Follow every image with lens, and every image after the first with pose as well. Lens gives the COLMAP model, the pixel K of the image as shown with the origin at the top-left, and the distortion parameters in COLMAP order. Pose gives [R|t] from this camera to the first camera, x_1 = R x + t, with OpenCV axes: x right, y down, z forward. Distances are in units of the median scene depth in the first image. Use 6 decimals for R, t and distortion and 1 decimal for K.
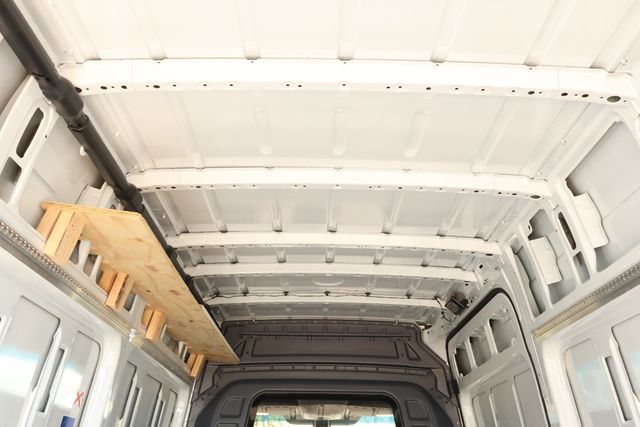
lens RADIAL K [[646.0, 0, 320.0], [0, 646.0, 213.5], [0, 0, 1]] dist [0.053055, 0.004285]
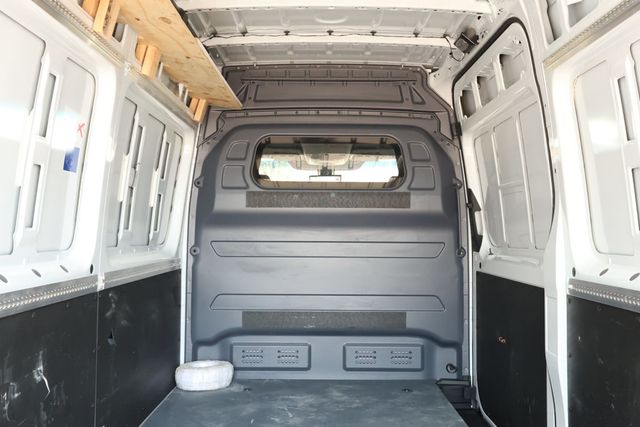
lens RADIAL K [[646.0, 0, 320.0], [0, 646.0, 213.5], [0, 0, 1]] dist [0.053055, 0.004285]
pose [[0.999927, -0.005864, -0.010583, 0.004792], [0.009213, 0.935982, 0.351926, 0.038337], [0.007841, -0.351998, 0.935968, 0.017423]]
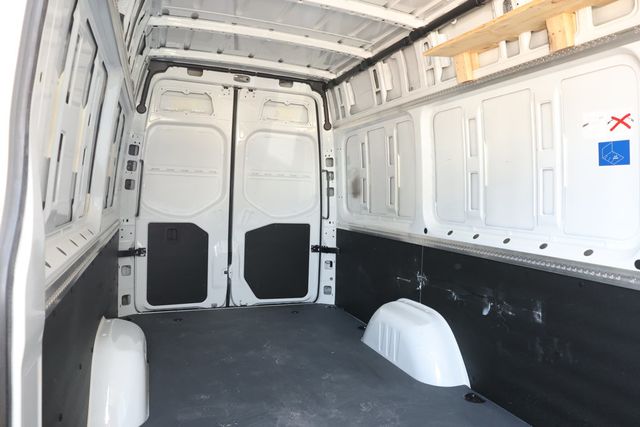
lens RADIAL K [[441.6, 0, 320.0], [0, 441.6, 213.5], [0, 0, 1]] dist [-0.019288, 0.006250]
pose [[-0.936676, -0.032093, -0.348722, 0.204997], [0.086889, 0.943356, -0.320204, 0.404397], [0.339246, -0.330228, -0.880830, 0.947233]]
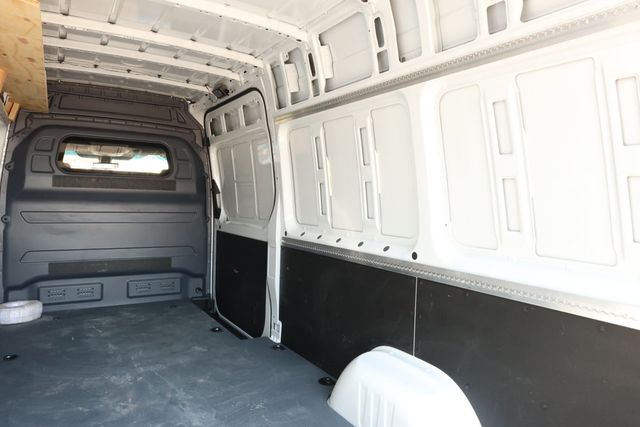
lens RADIAL K [[441.6, 0, 320.0], [0, 441.6, 213.5], [0, 0, 1]] dist [-0.019288, 0.006250]
pose [[0.857317, -0.004646, 0.514768, -0.128002], [-0.210870, 0.909048, 0.359397, -0.024662], [-0.469619, -0.416666, 0.778362, -0.054156]]
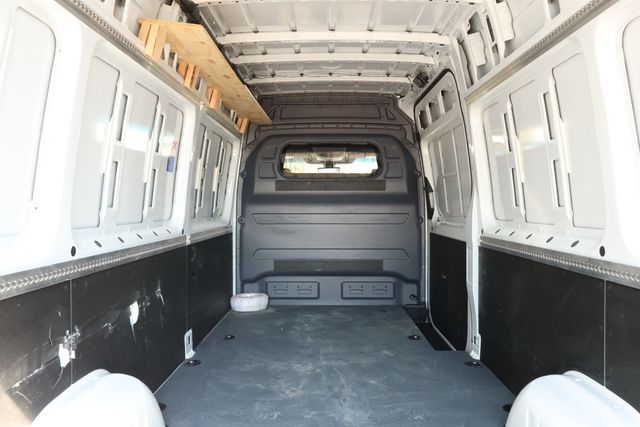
lens RADIAL K [[493.6, 0, 320.0], [0, 493.6, 213.5], [0, 0, 1]] dist [0.027976, -0.001513]
pose [[0.999601, -0.012199, -0.025493, 0.012078], [0.021252, 0.919074, 0.393511, -0.024258], [0.018629, -0.393895, 0.918967, -0.124069]]
